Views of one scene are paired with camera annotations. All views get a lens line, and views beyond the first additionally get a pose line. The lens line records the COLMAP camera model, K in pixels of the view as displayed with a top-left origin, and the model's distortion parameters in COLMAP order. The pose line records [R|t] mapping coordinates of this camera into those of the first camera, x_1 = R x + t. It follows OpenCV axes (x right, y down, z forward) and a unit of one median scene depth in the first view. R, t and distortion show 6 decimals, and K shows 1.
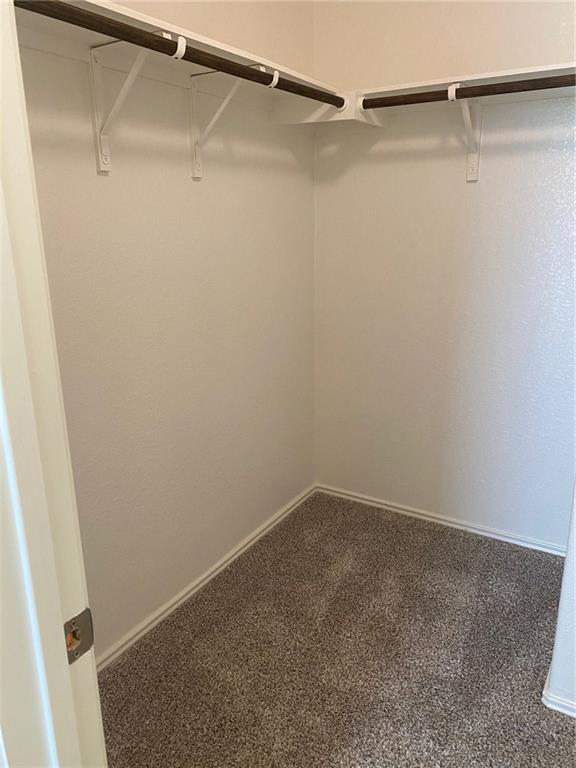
lens RADIAL K [[588.6, 0, 288.0], [0, 588.6, 384.0], [0, 0, 1]] dist [0.090015, 0.000660]
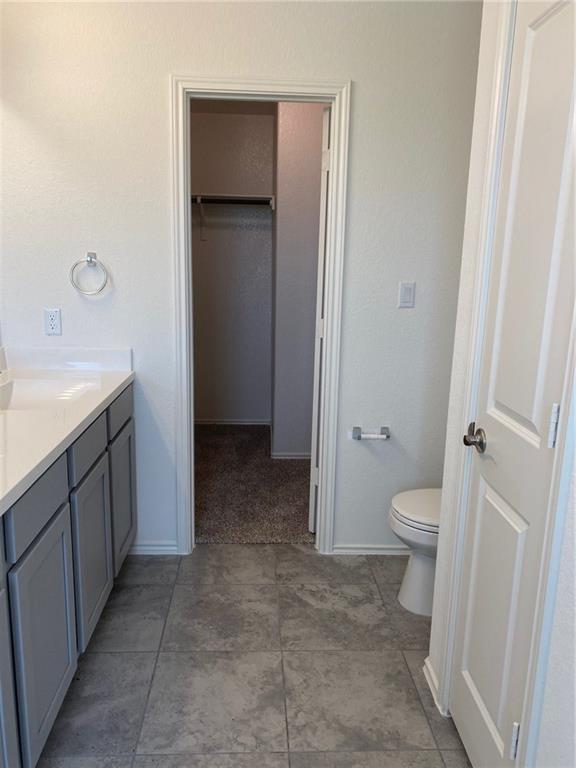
lens RADIAL K [[588.6, 0, 288.0], [0, 588.6, 384.0], [0, 0, 1]] dist [0.090015, 0.000660]
pose [[0.824608, -0.086132, 0.559110, -0.735511], [0.137469, 0.989225, -0.050356, 0.339040], [-0.548748, 0.118384, 0.827563, -0.901537]]
